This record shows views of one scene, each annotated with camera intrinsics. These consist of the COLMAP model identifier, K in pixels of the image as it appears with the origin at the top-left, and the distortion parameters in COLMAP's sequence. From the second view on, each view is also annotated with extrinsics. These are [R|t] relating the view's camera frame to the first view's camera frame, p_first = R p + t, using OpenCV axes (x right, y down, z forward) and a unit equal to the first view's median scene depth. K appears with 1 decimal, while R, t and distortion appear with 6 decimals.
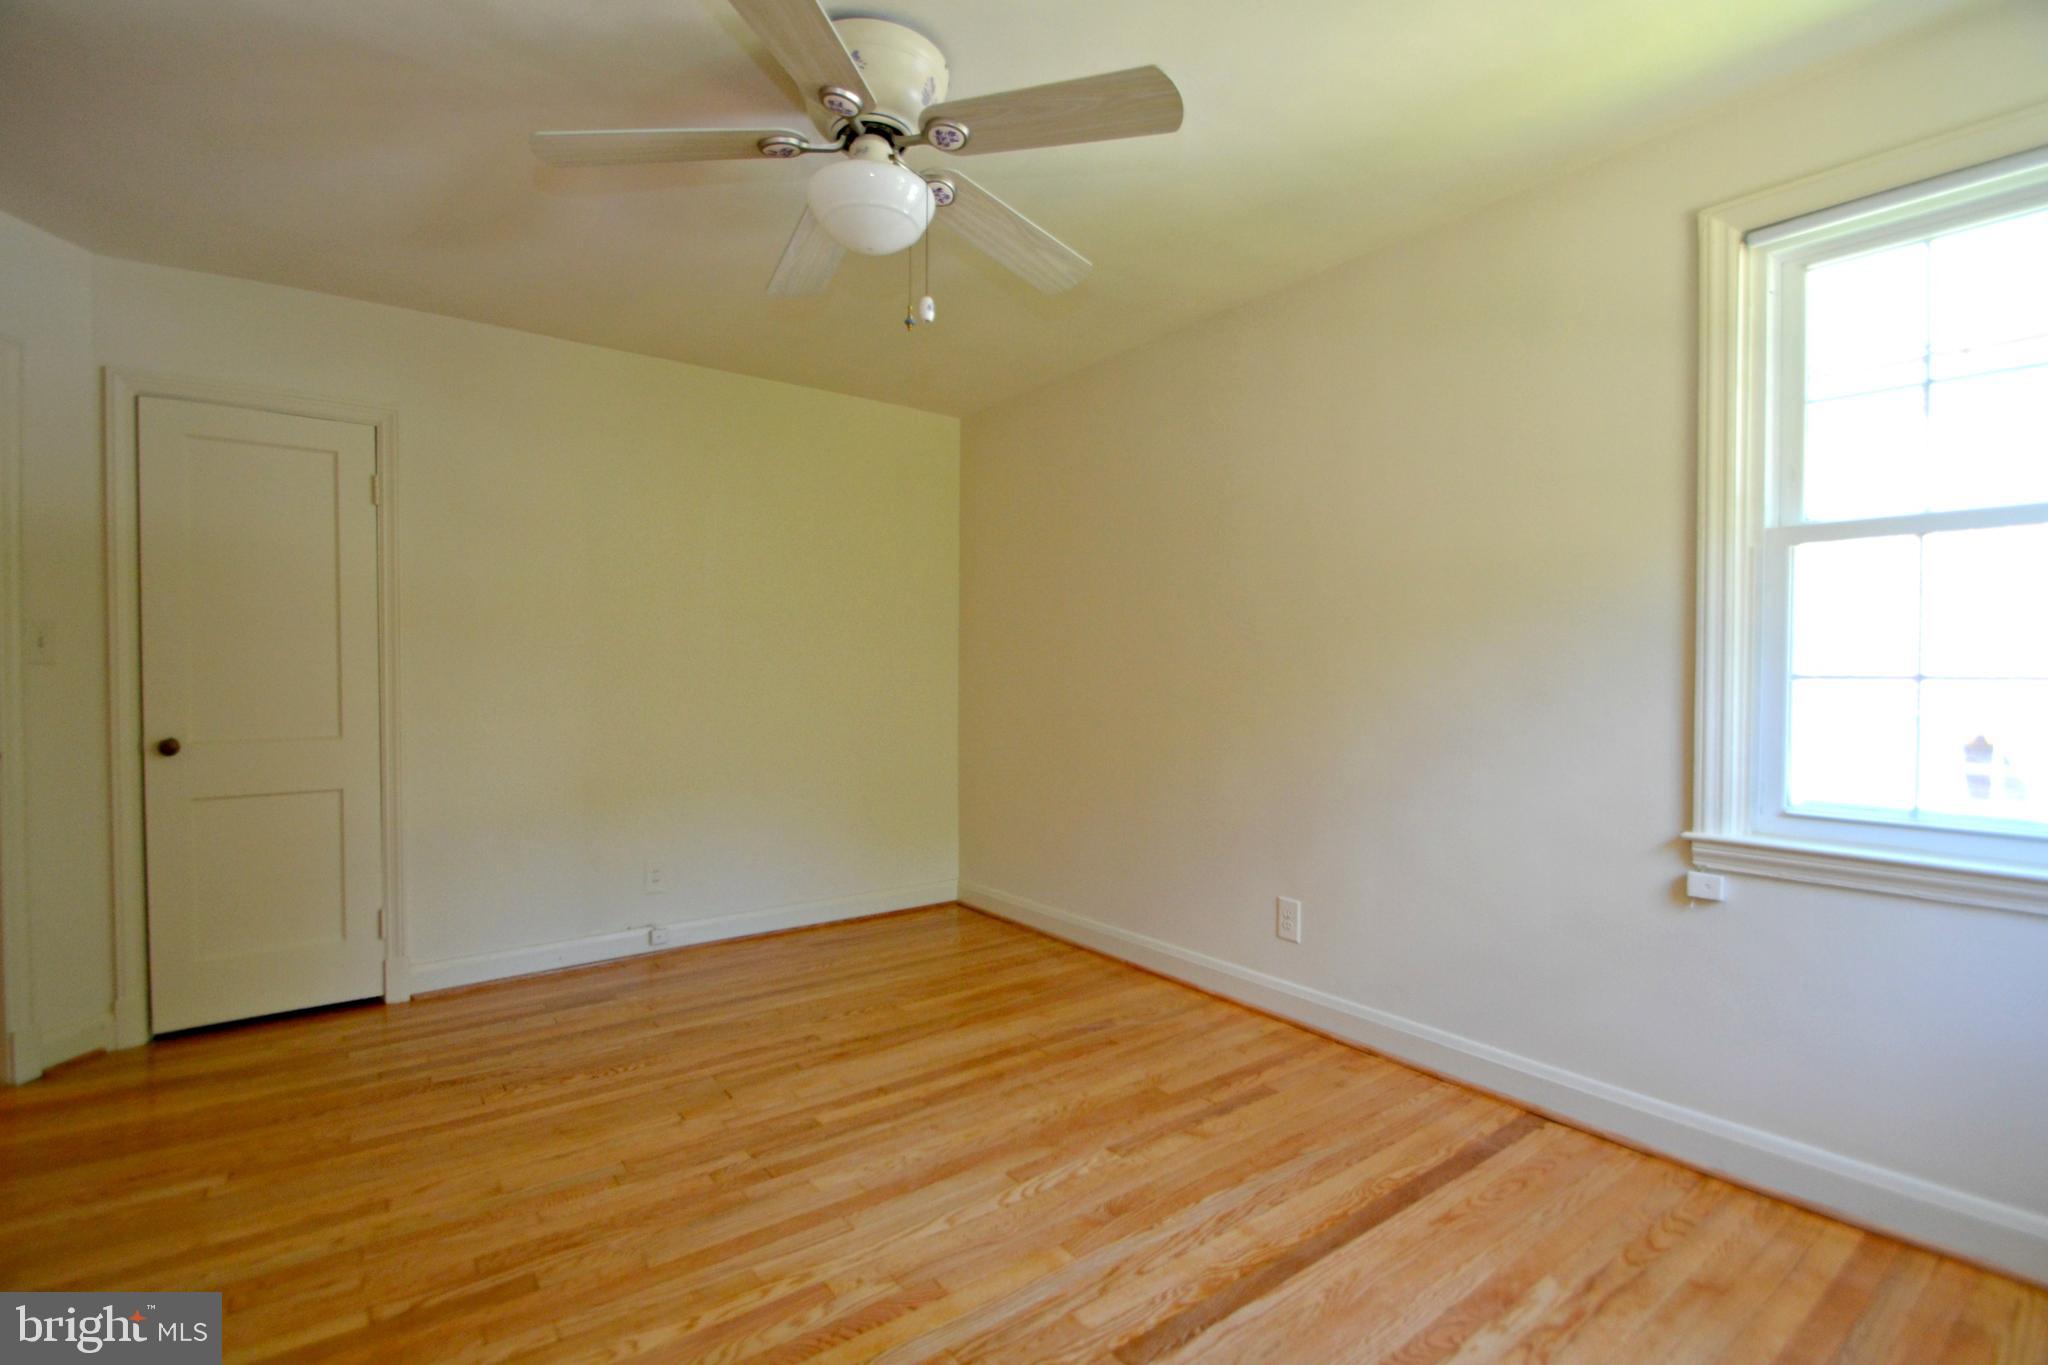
lens RADIAL K [[921.7, 0, 1013.5], [0, 921.7, 695.6], [0, 0, 1]] dist [0.009477, -0.013301]
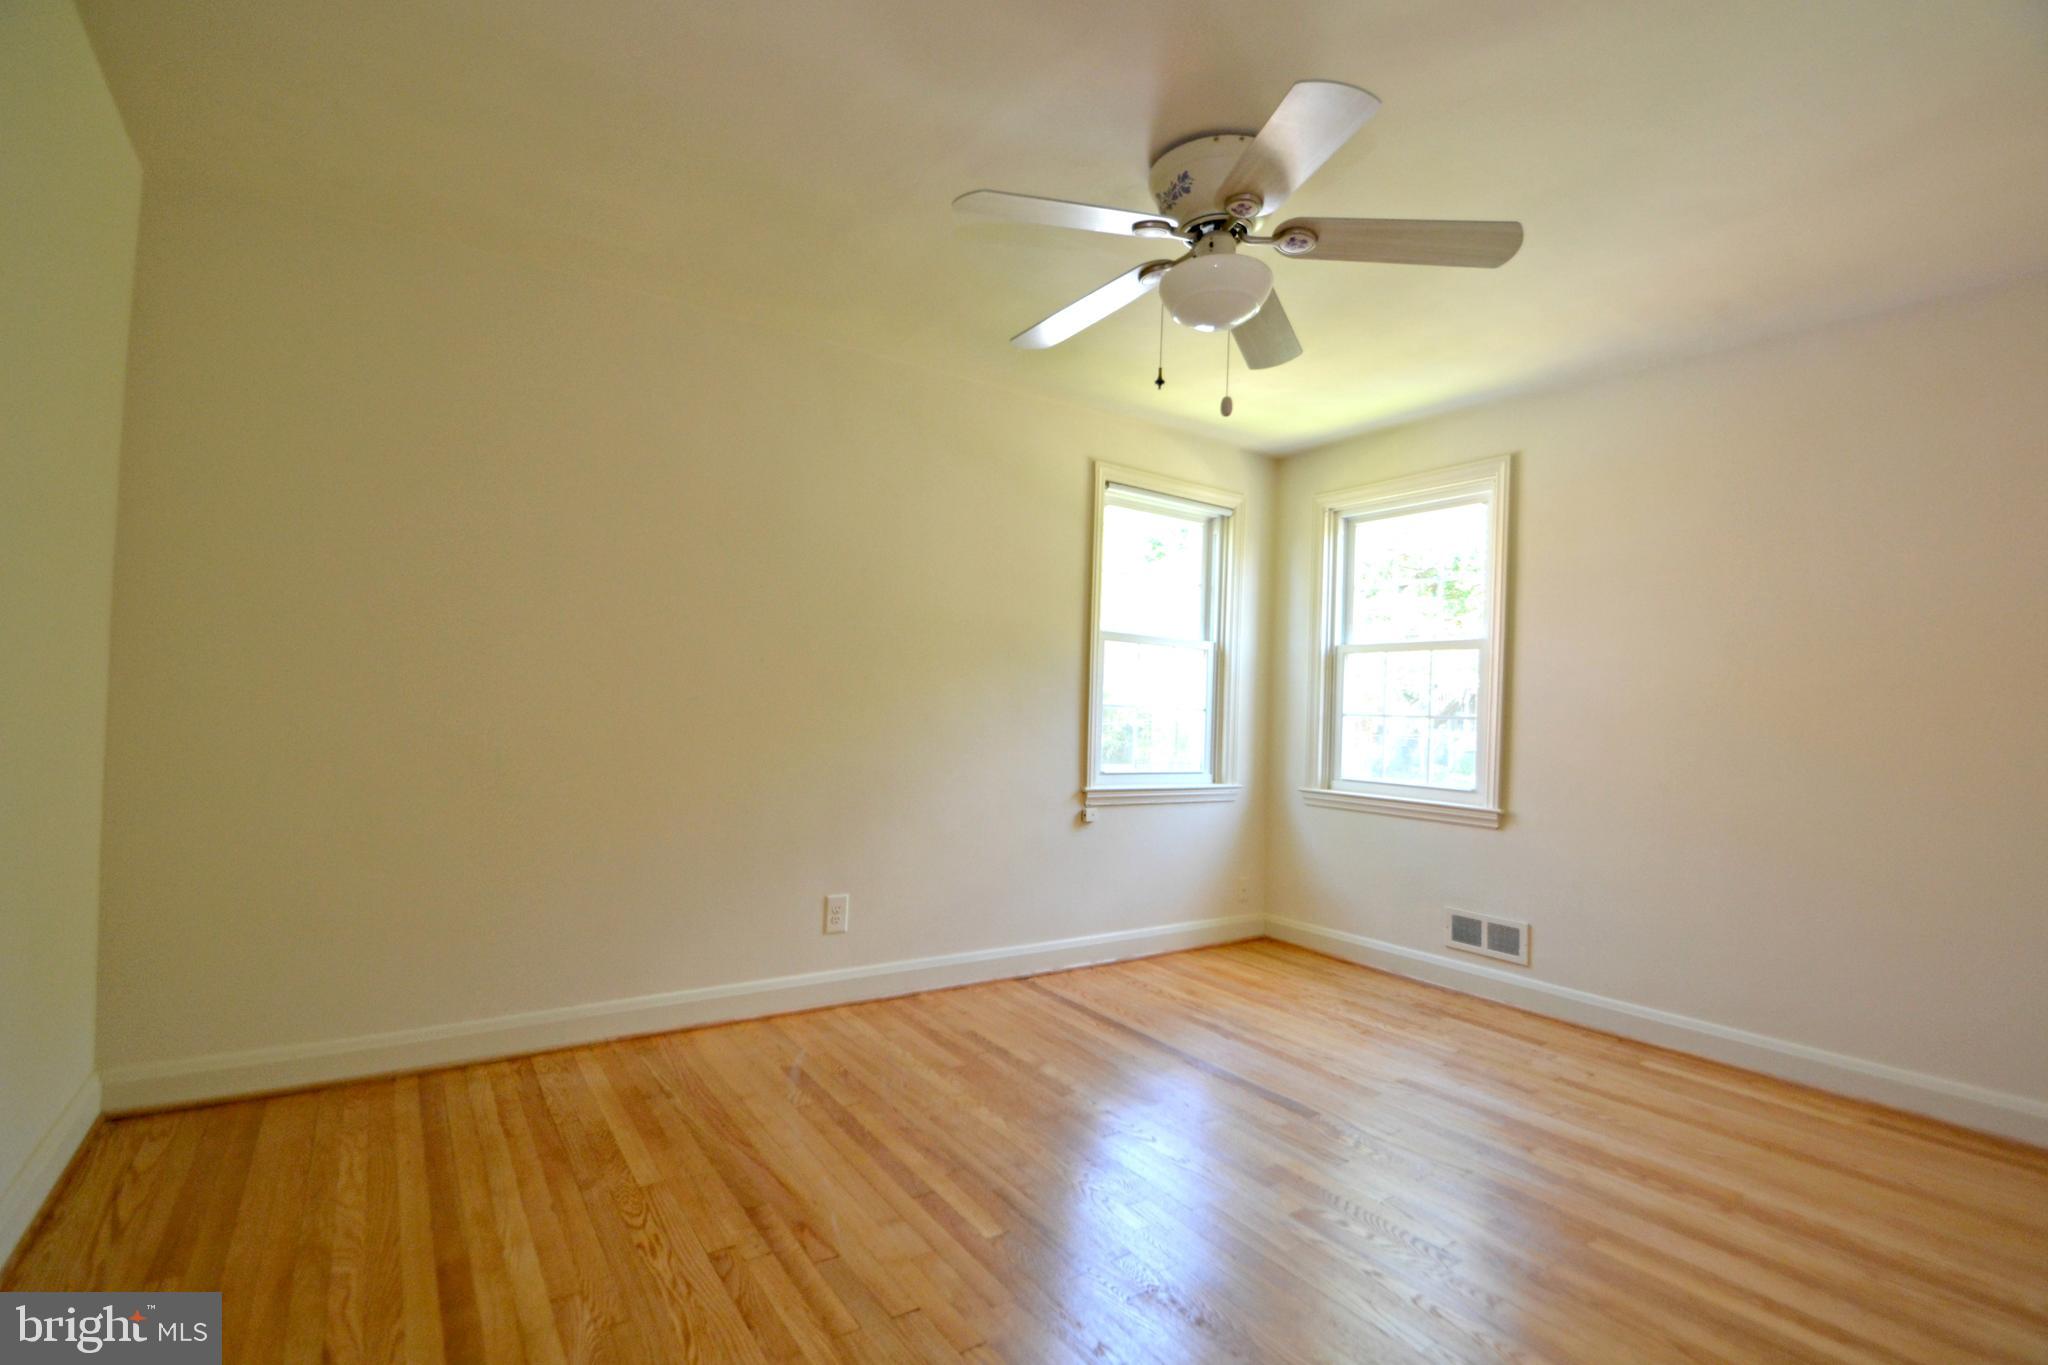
lens RADIAL K [[921.7, 0, 1013.5], [0, 921.7, 695.6], [0, 0, 1]] dist [0.009477, -0.013301]
pose [[0.047773, 0.020515, 0.998648, -0.896978], [-0.013192, 0.999715, -0.019906, -0.000191], [-0.998771, -0.012223, 0.048030, 0.823700]]
